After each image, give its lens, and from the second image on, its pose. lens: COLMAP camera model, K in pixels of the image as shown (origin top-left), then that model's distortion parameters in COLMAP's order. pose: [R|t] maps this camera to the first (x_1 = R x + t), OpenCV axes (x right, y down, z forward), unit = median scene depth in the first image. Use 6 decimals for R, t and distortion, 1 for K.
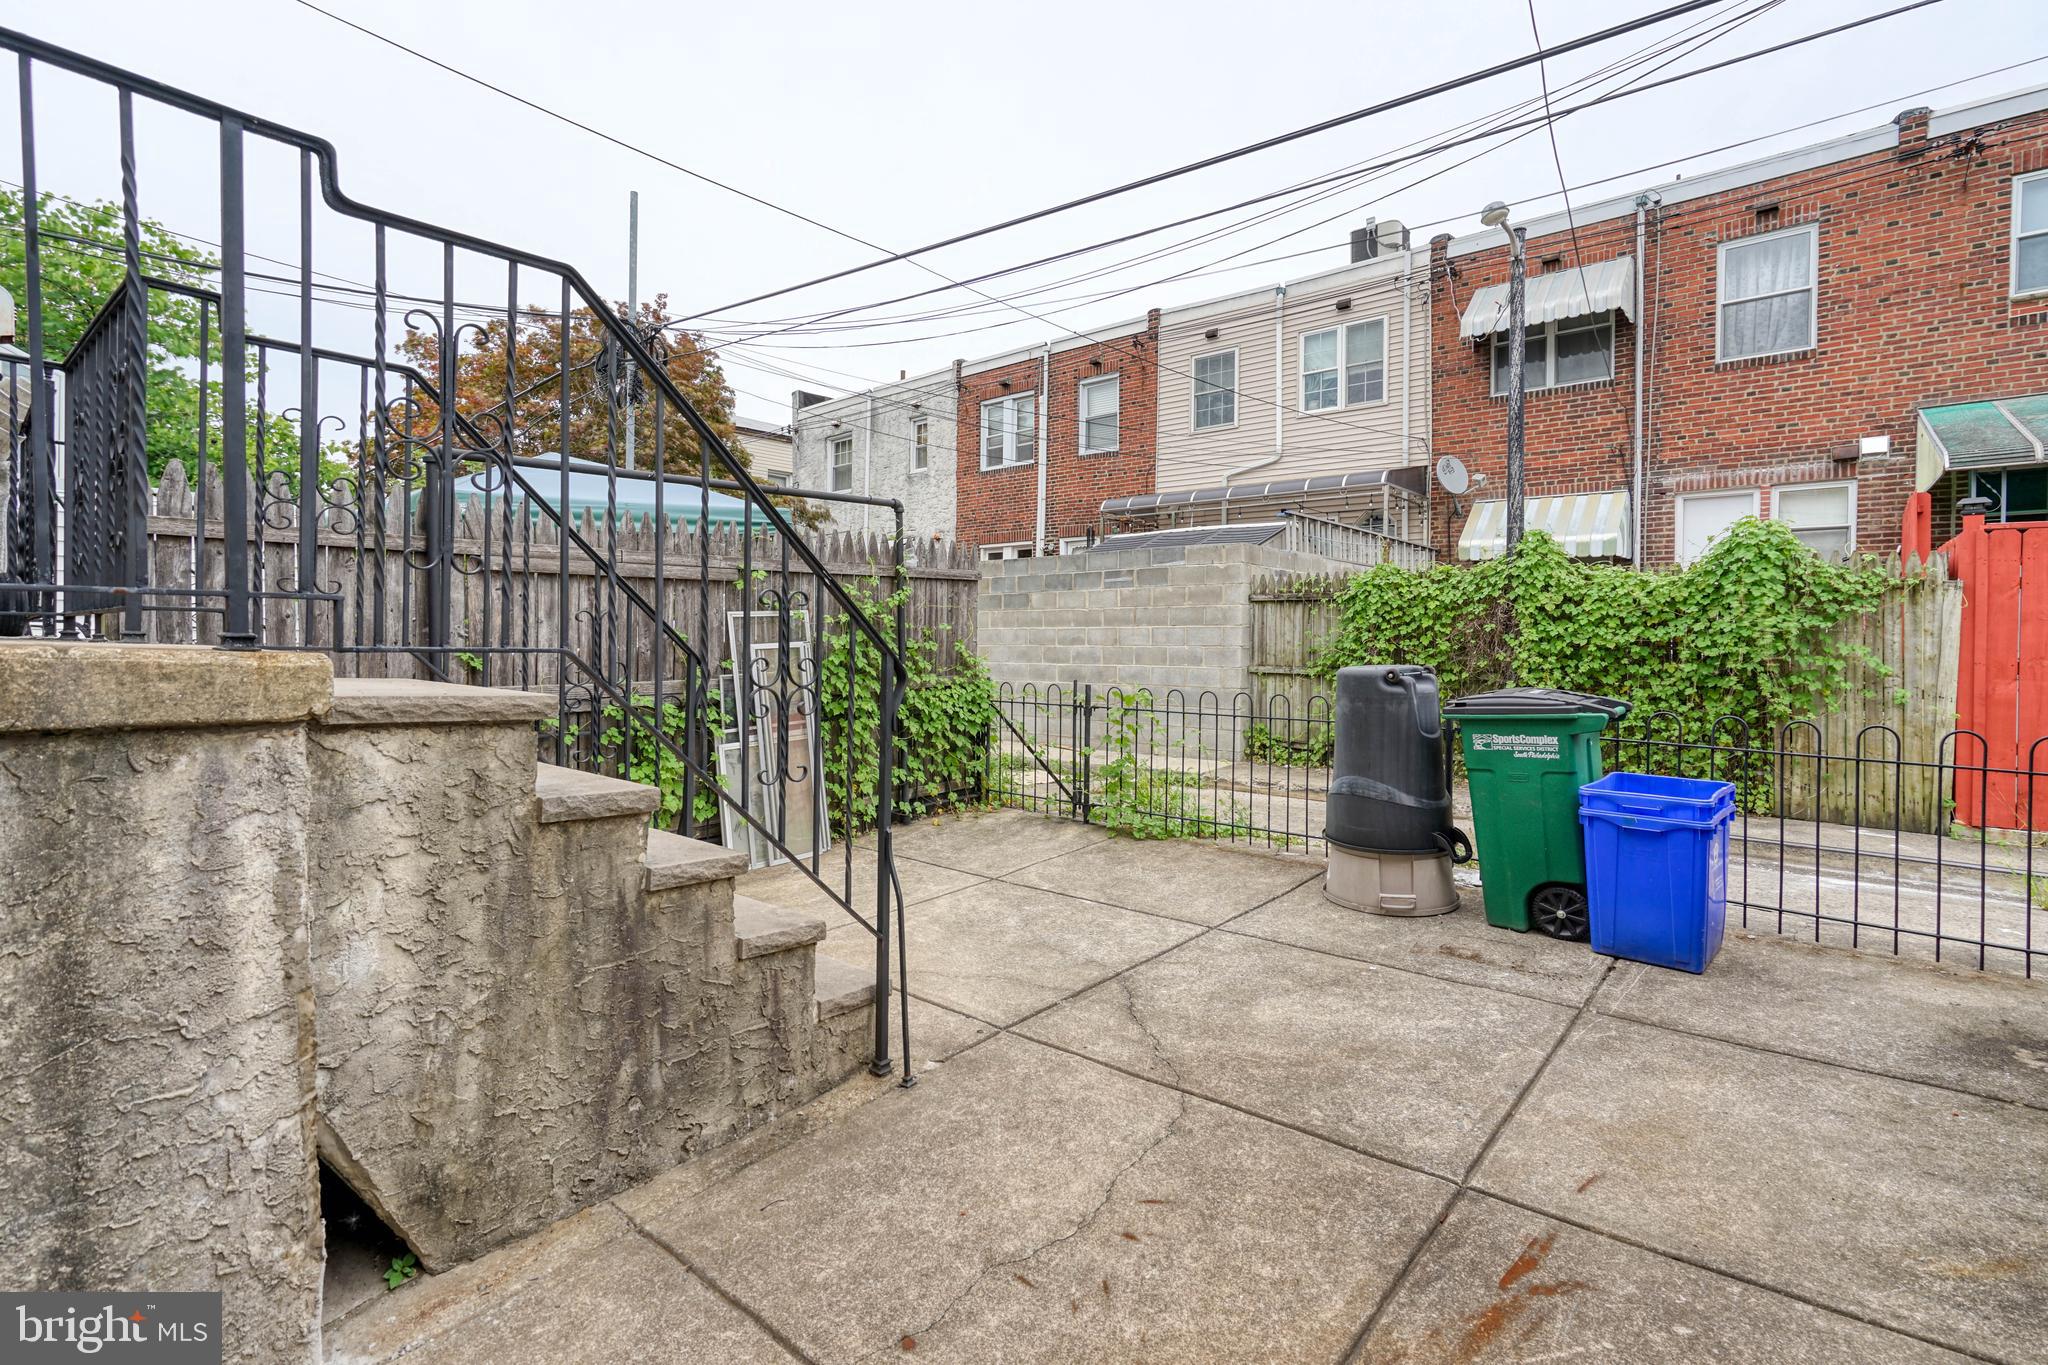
lens RADIAL K [[938.7, 0, 1022.2], [0, 938.7, 665.7], [0, 0, 1]] dist [0.009029, 0.002256]
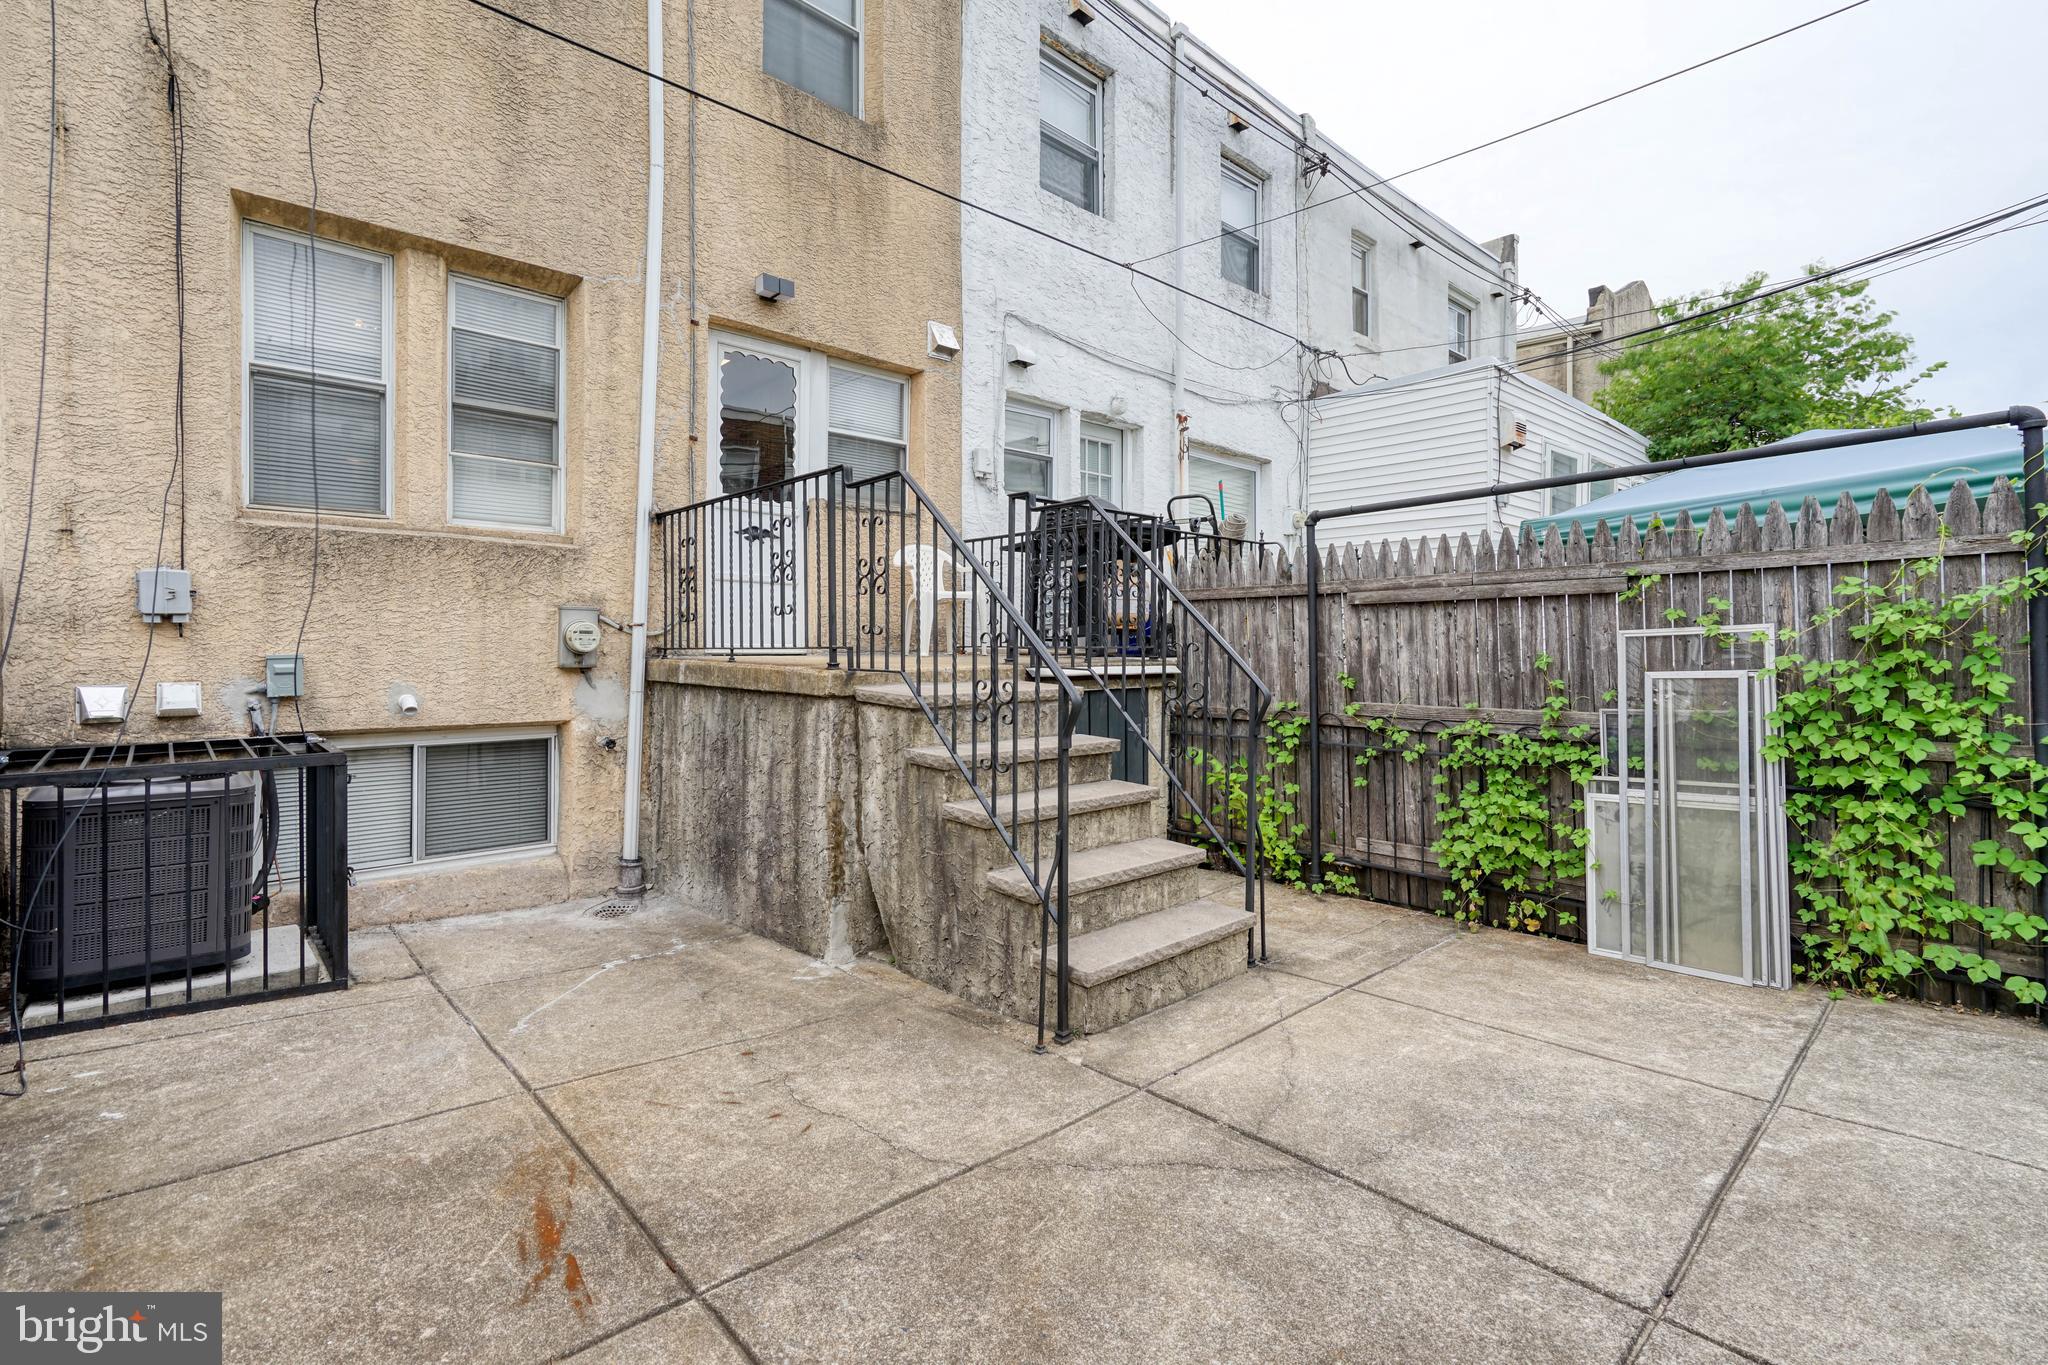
lens RADIAL K [[938.7, 0, 998.1], [0, 938.7, 643.1], [0, 0, 1]] dist [0.009029, 0.002256]
pose [[-0.147778, -0.015550, -0.988898, 1.134647], [-0.020586, 0.999708, -0.012644, -0.046891], [0.988806, 0.018489, -0.148055, 1.211160]]
